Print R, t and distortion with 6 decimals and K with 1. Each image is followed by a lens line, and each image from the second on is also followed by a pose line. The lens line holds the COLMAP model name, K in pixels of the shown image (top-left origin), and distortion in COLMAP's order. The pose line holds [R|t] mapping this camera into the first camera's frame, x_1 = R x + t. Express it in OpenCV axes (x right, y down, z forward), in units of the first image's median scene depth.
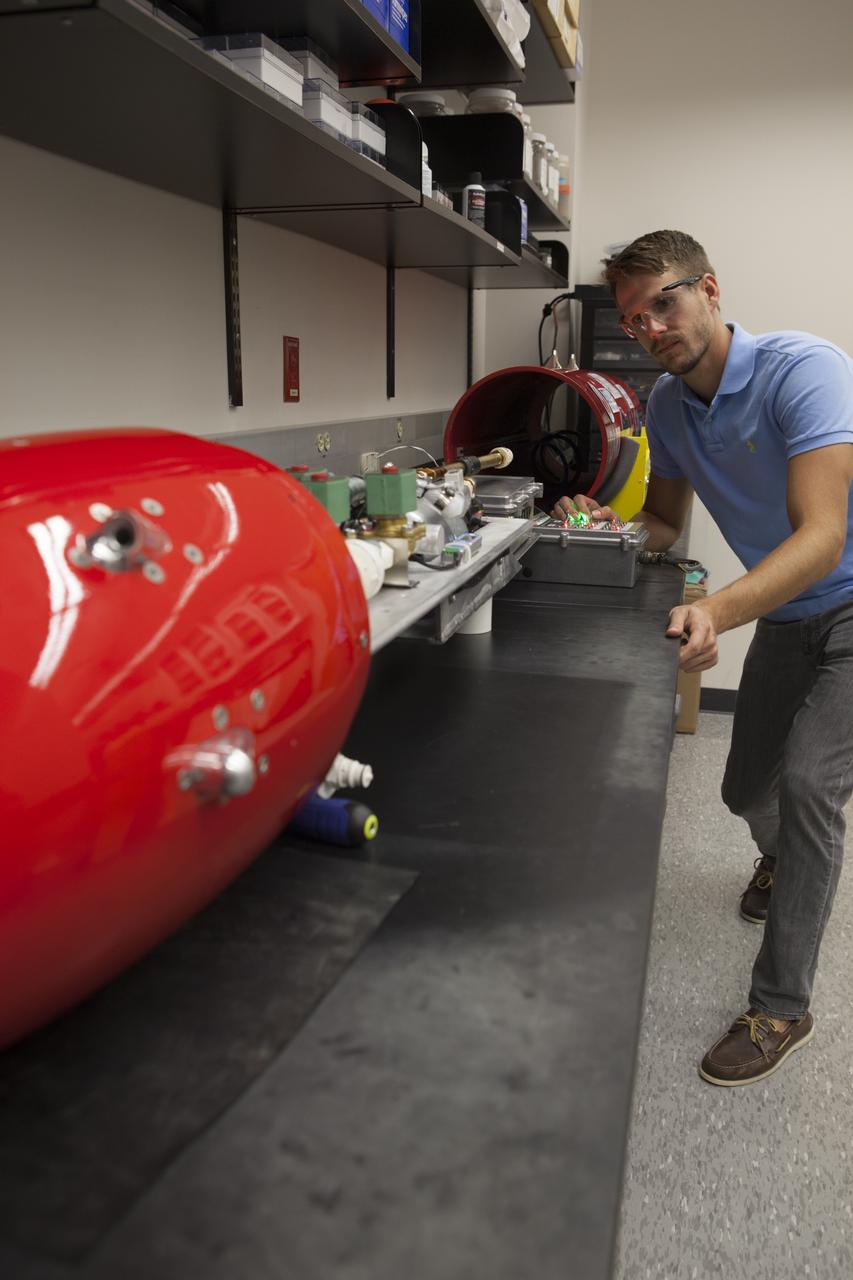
lens RADIAL K [[1066.7, 0, 426.5], [0, 1066.7, 640.0], [0, 0, 1]] dist [-0.012056, -0.002492]
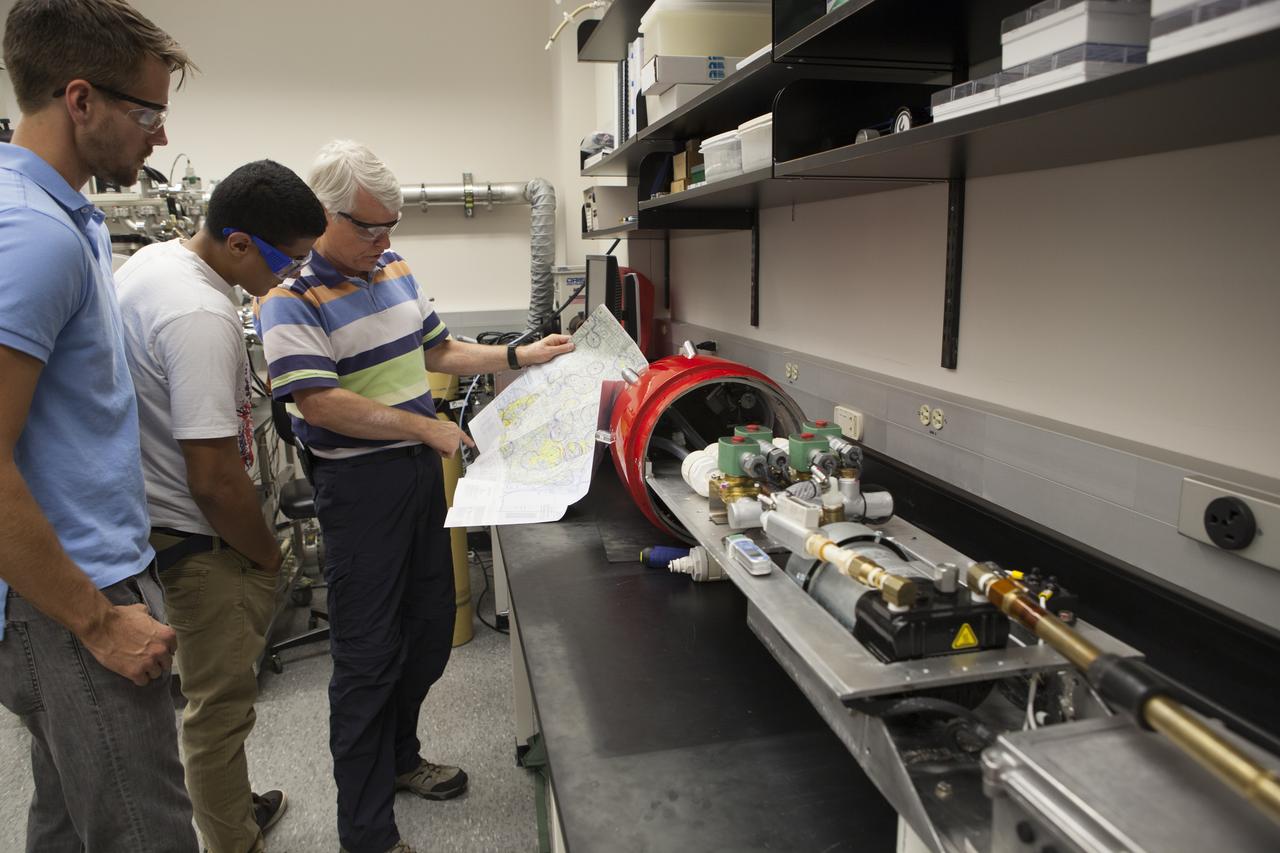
lens RADIAL K [[900.6, 0, 640.0], [0, 900.6, 426.5], [0, 0, 1]] dist [-0.057179, 0.001951]
pose [[-0.891534, 0.096426, -0.442571, 0.289000], [-0.095204, 0.915360, 0.391220, -0.306156], [0.442835, 0.390921, -0.806894, 0.945054]]
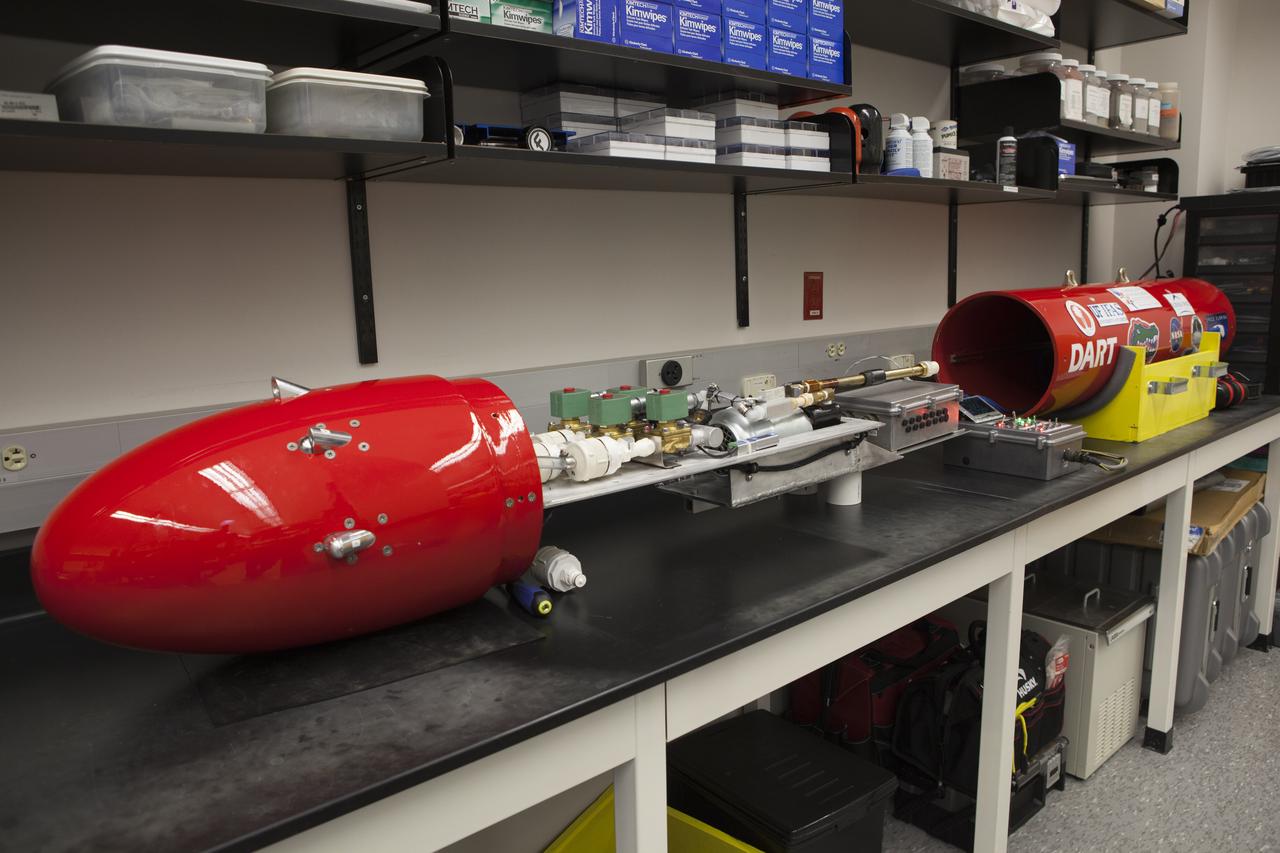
lens RADIAL K [[912.7, 0, 655.3], [0, 912.7, 424.8], [0, 0, 1]] dist [-0.040143, 0.006063]
pose [[0.834829, 0.063305, -0.546858, 0.352849], [-0.098246, 0.994552, -0.034850, -0.032552], [0.541672, 0.082821, 0.836500, -0.058563]]
